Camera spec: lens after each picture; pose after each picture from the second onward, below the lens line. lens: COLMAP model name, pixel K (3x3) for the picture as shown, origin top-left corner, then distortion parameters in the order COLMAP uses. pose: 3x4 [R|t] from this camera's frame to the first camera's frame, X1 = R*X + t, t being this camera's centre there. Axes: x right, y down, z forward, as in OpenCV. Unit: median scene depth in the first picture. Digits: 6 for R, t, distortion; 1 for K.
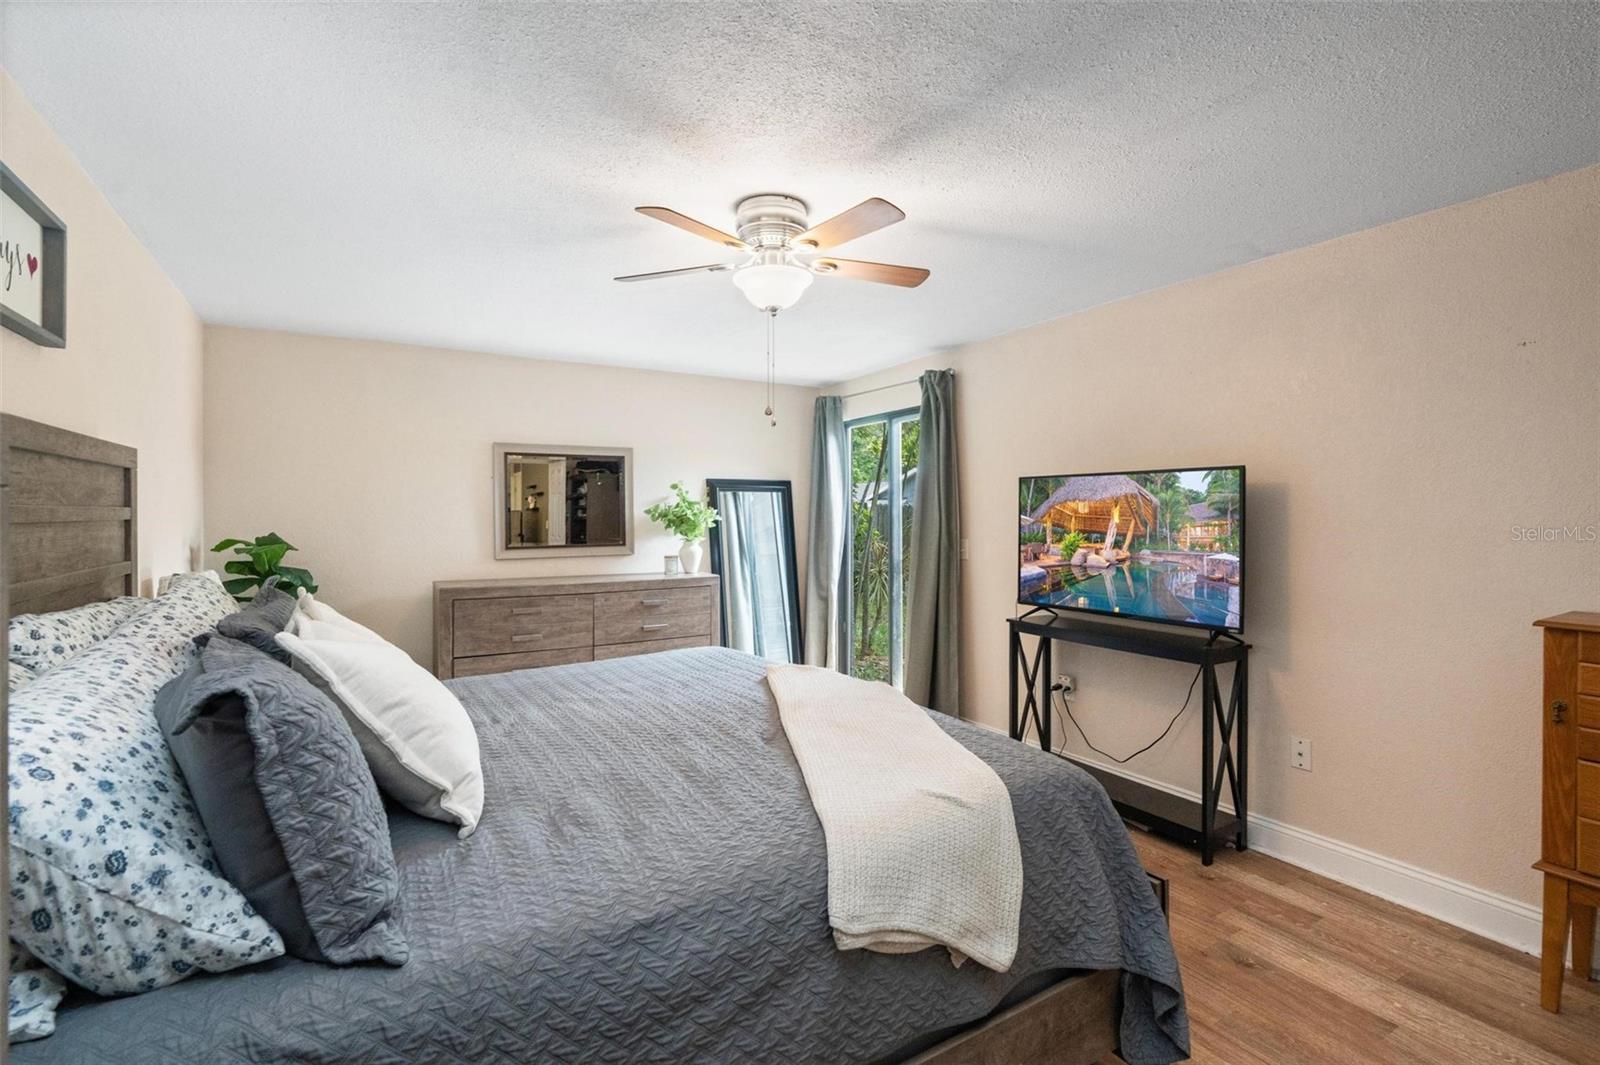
lens RADIAL K [[737.2, 0, 800.6], [0, 737.2, 509.3], [0, 0, 1]] dist [-0.001929, -0.000391]
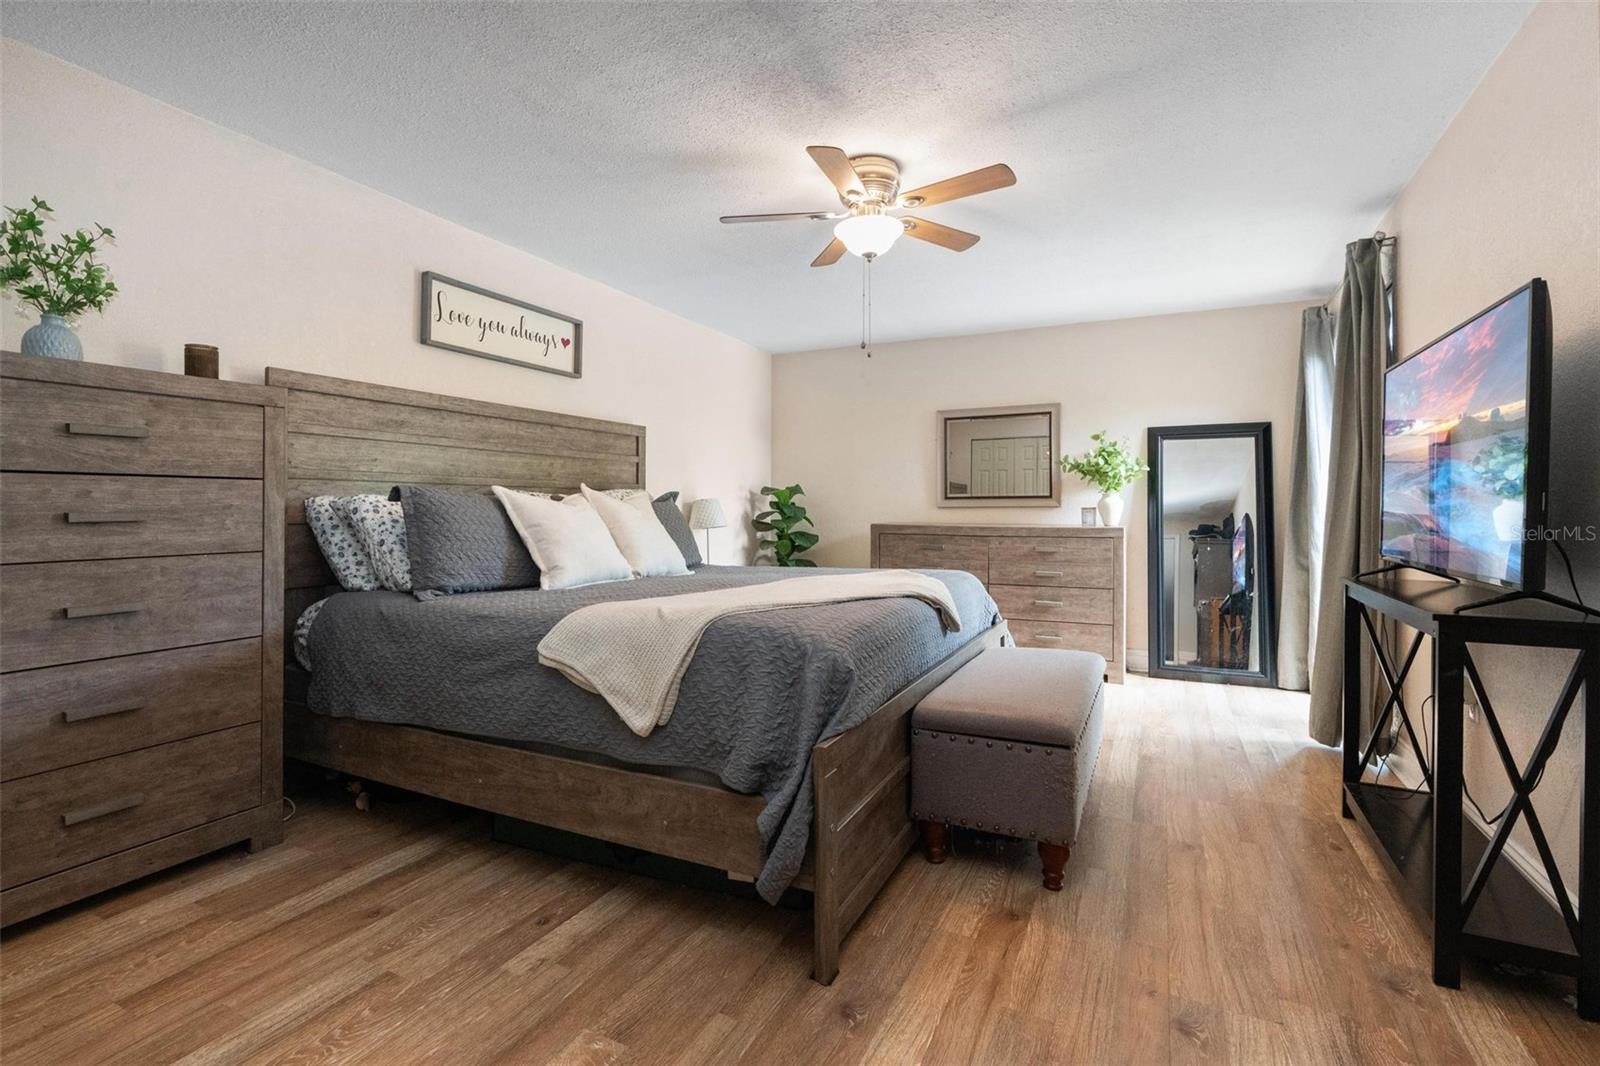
lens RADIAL K [[730.0, 0, 797.5], [0, 730.0, 502.2], [0, 0, 1]] dist [-0.002106, 0.000092]
pose [[0.533345, -0.005907, -0.845877, 0.855034], [0.002237, 0.999982, -0.005572, 0.117360], [0.845895, 0.001080, 0.533349, 0.294702]]
